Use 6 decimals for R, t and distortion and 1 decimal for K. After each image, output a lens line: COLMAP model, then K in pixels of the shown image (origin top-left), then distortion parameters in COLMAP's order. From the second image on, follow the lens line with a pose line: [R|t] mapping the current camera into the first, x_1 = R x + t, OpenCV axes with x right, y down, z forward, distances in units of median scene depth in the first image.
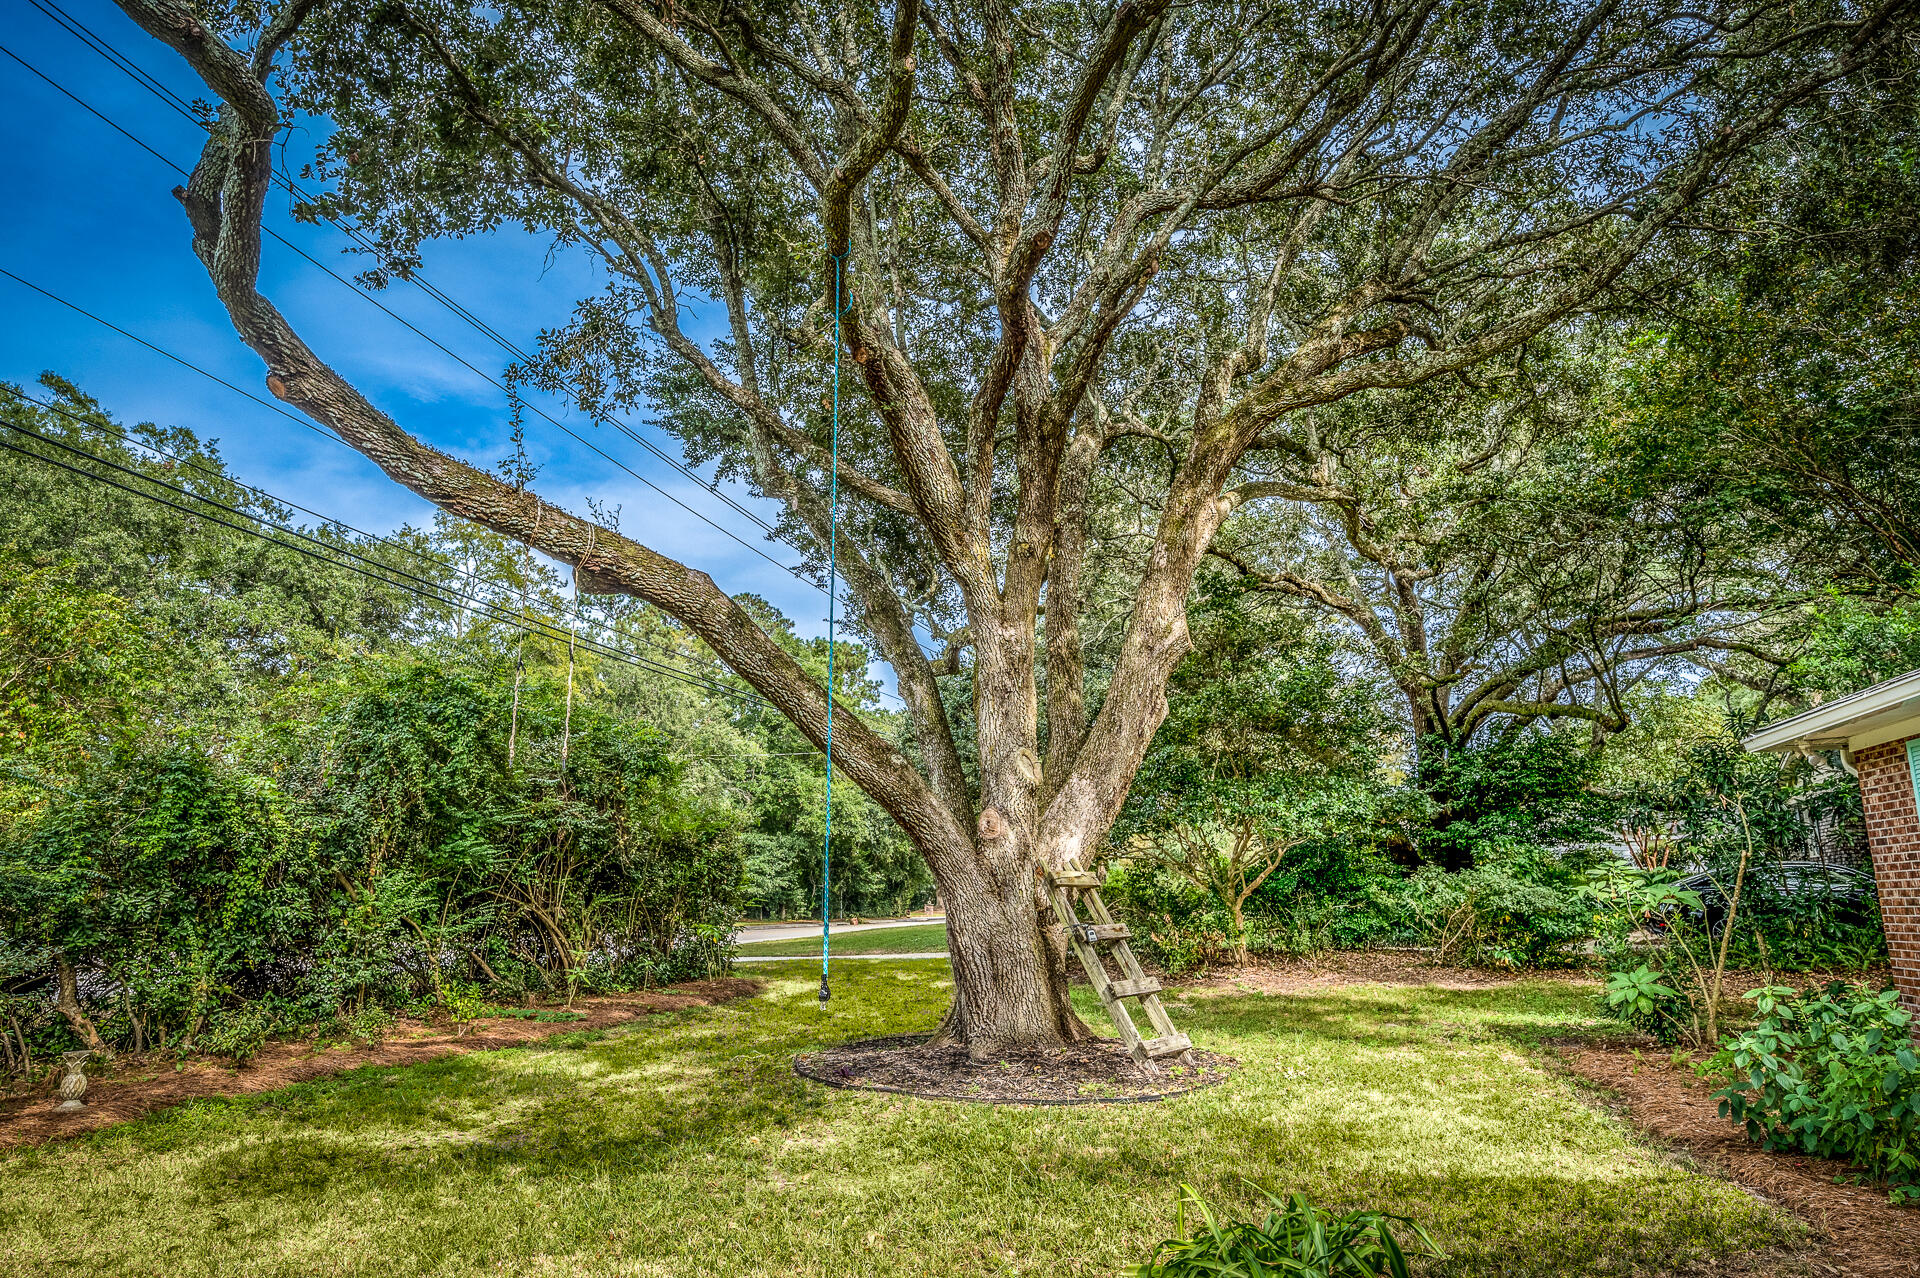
lens RADIAL K [[1216.9, 0, 954.5], [0, 1216.9, 647.6], [0, 0, 1]] dist [-0.002184, 0.000385]
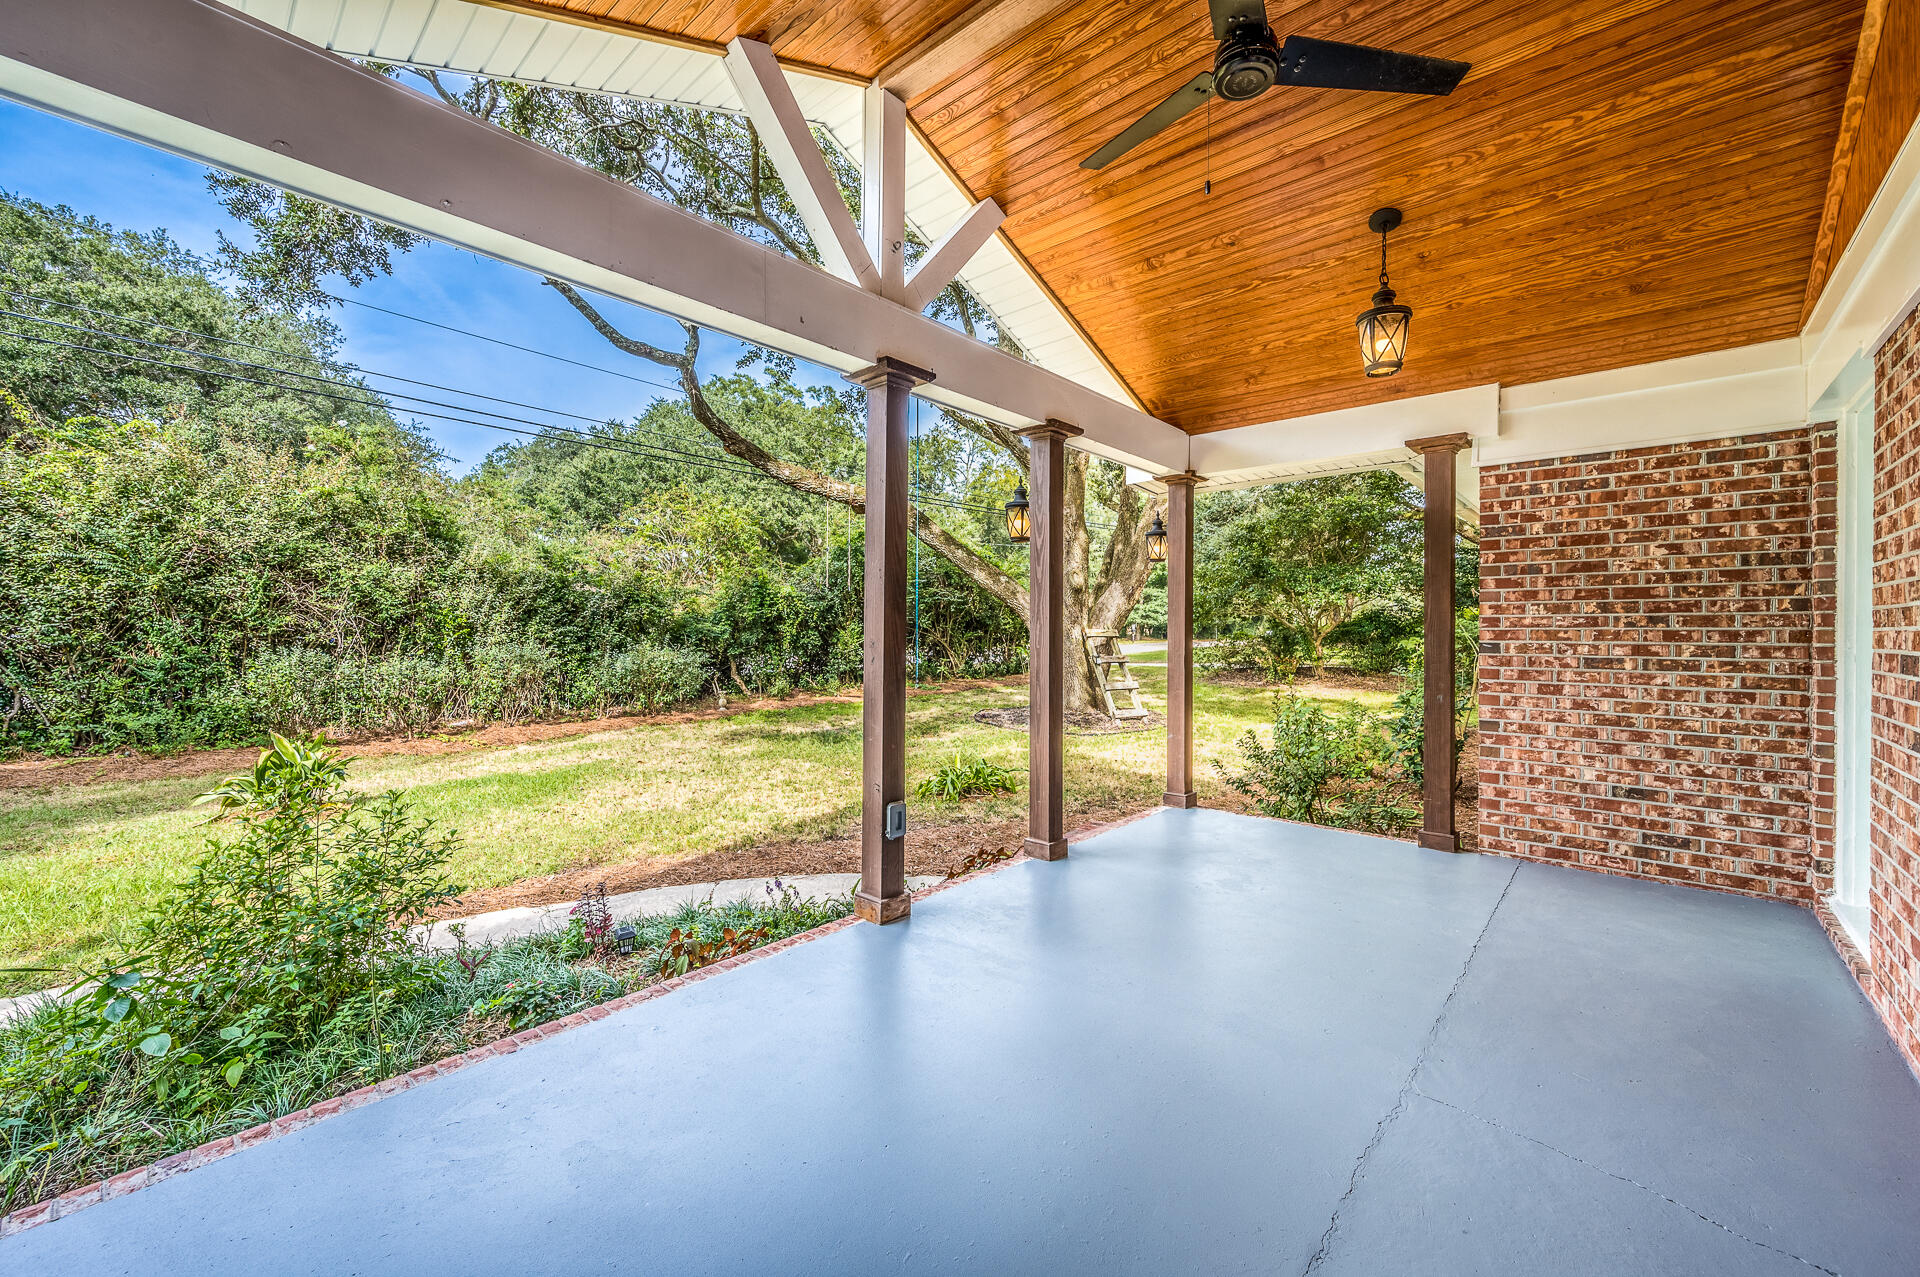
lens RADIAL K [[767.3, 0, 962.6], [0, 767.3, 635.0], [0, 0, 1]] dist [0.000235, 0.000007]
pose [[0.895060, 0.016026, -0.445658, 0.385137], [0.080875, 0.976949, 0.197560, -0.068733], [0.438551, -0.212871, 0.873132, -0.194987]]
